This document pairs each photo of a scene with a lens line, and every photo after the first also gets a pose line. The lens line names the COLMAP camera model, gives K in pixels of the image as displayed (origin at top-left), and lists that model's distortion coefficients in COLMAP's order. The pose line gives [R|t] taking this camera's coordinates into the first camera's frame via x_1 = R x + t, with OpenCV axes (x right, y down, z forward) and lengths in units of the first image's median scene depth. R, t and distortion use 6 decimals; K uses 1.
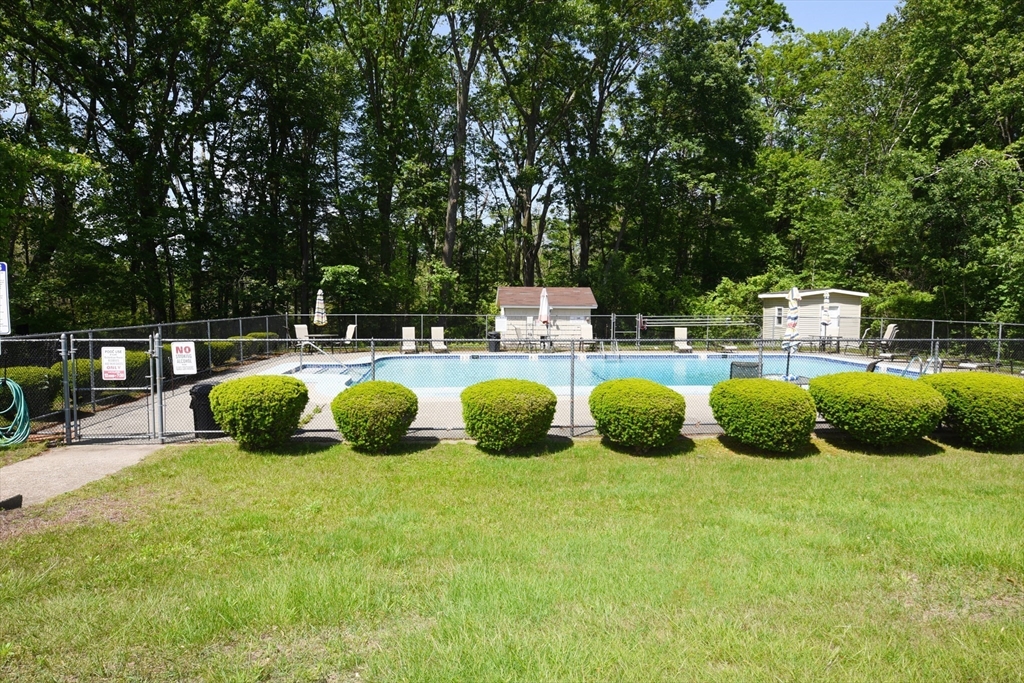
lens RADIAL K [[625.9, 0, 511.2], [0, 625.9, 345.5], [0, 0, 1]] dist [0.000085, -0.003449]
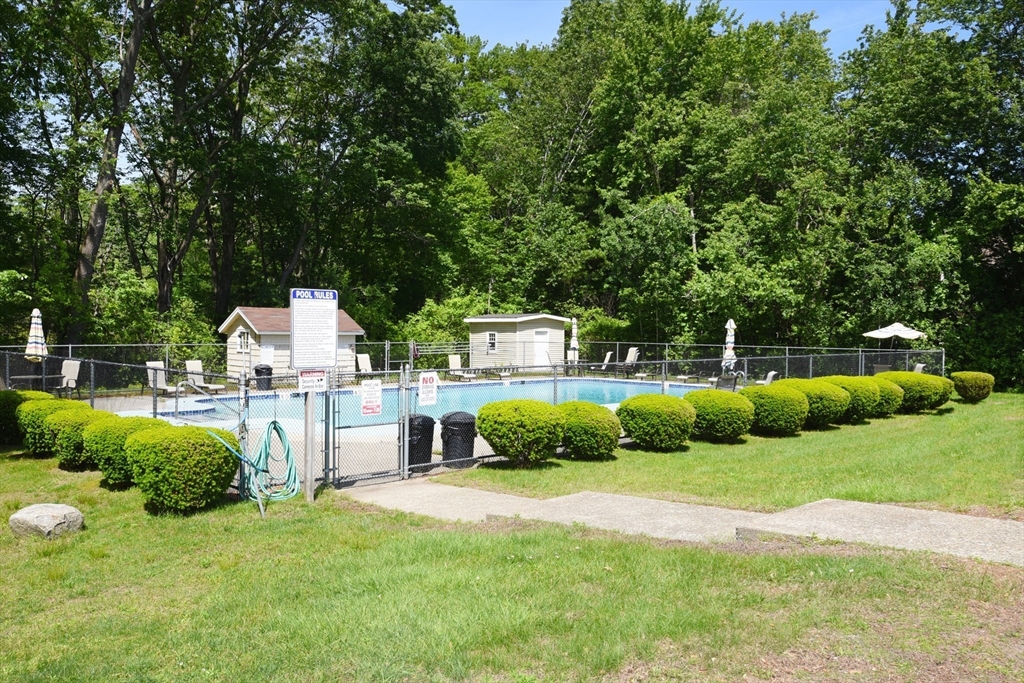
lens RADIAL K [[892.7, 0, 512.7], [0, 892.7, 339.1], [0, 0, 1]] dist [0.007872, 0.001291]
pose [[0.763035, -0.008101, 0.646306, -0.484263], [0.041370, 0.998483, -0.036326, -0.000336], [-0.645032, 0.054455, 0.762213, -0.060992]]
